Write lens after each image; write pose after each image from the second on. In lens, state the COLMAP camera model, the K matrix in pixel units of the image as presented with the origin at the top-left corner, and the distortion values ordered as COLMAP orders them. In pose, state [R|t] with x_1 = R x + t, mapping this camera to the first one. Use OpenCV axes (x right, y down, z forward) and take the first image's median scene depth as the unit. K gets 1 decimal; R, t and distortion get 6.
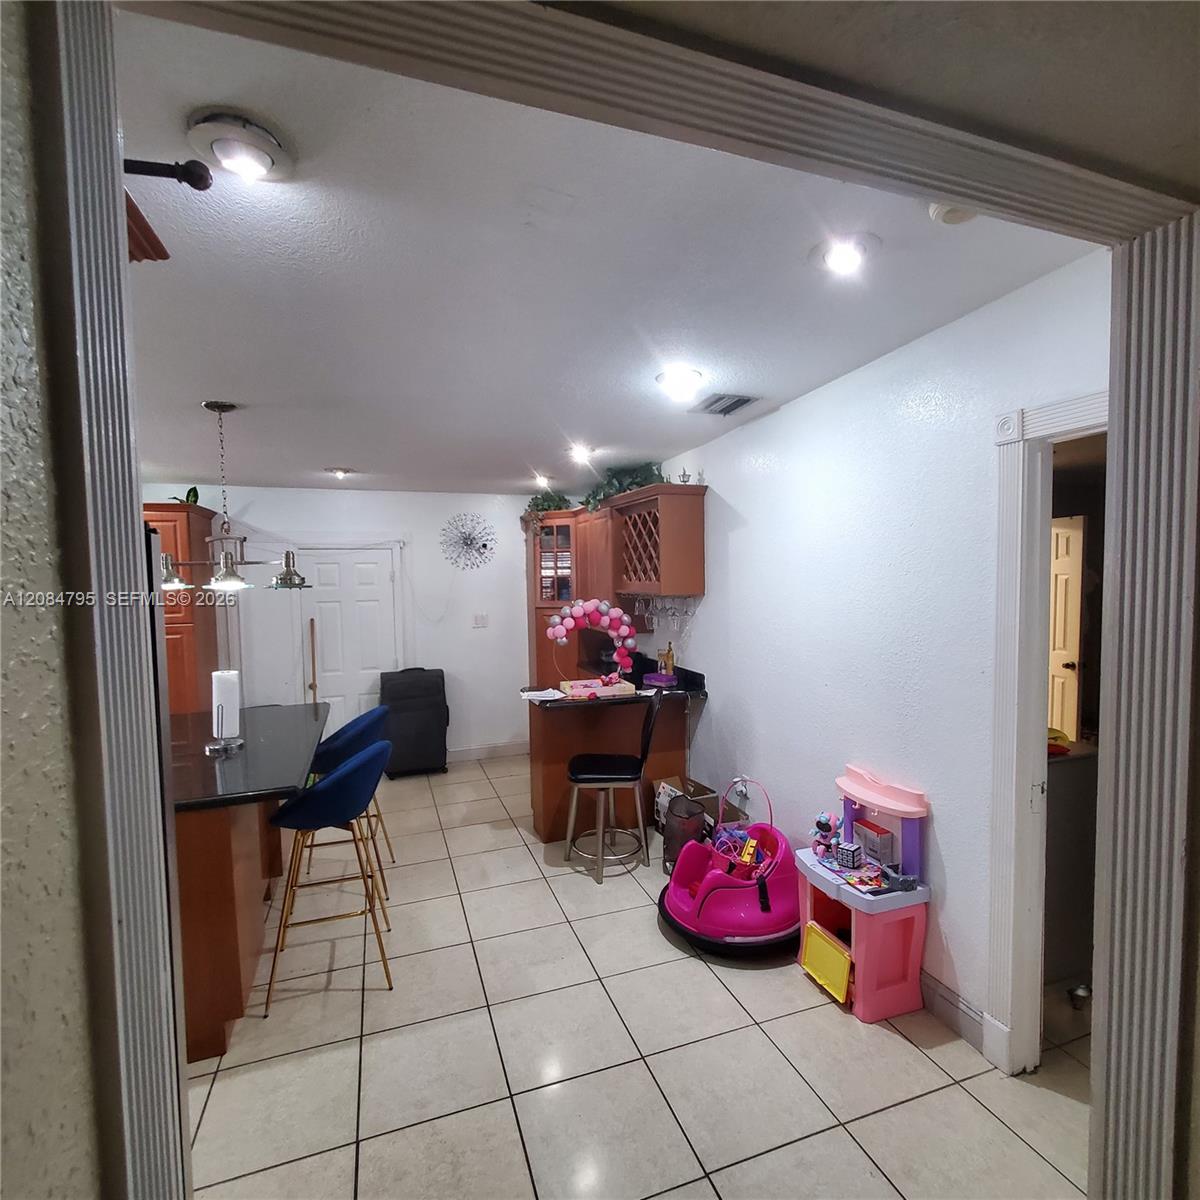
lens RADIAL K [[652.2, 0, 613.6], [0, 652.2, 604.8], [0, 0, 1]] dist [0.000403, -0.000828]
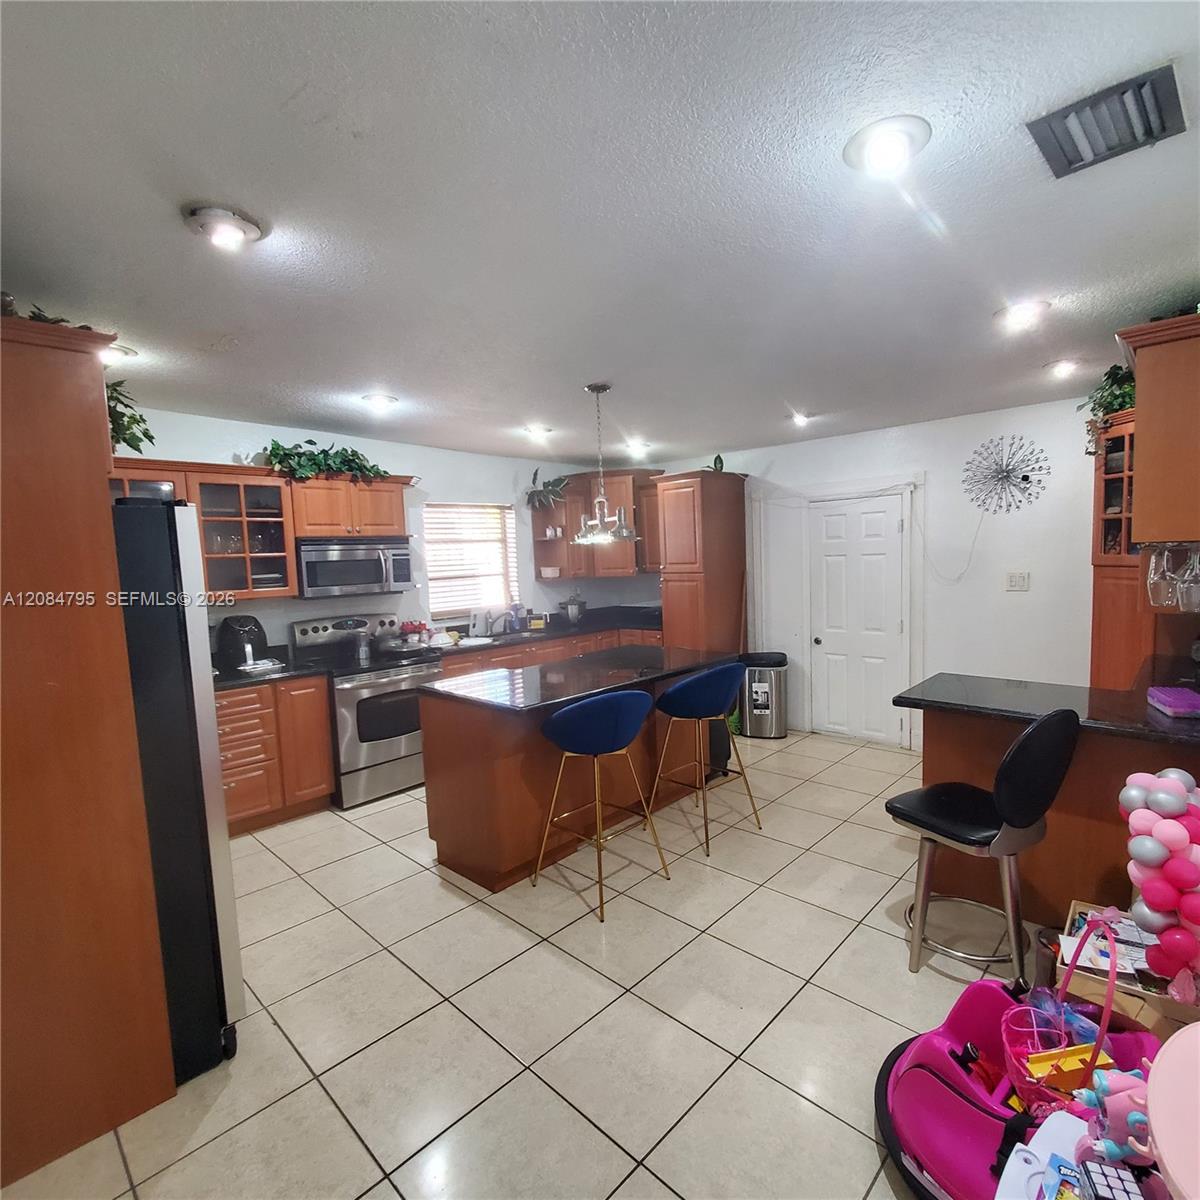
lens RADIAL K [[634.3, 0, 588.8], [0, 634.3, 610.0], [0, 0, 1]] dist [0.002477, -0.004475]
pose [[0.417612, 0.080873, -0.905019, 0.296293], [-0.010254, 0.996387, 0.084305, 0.000742], [0.908568, -0.025927, 0.416933, 0.314070]]
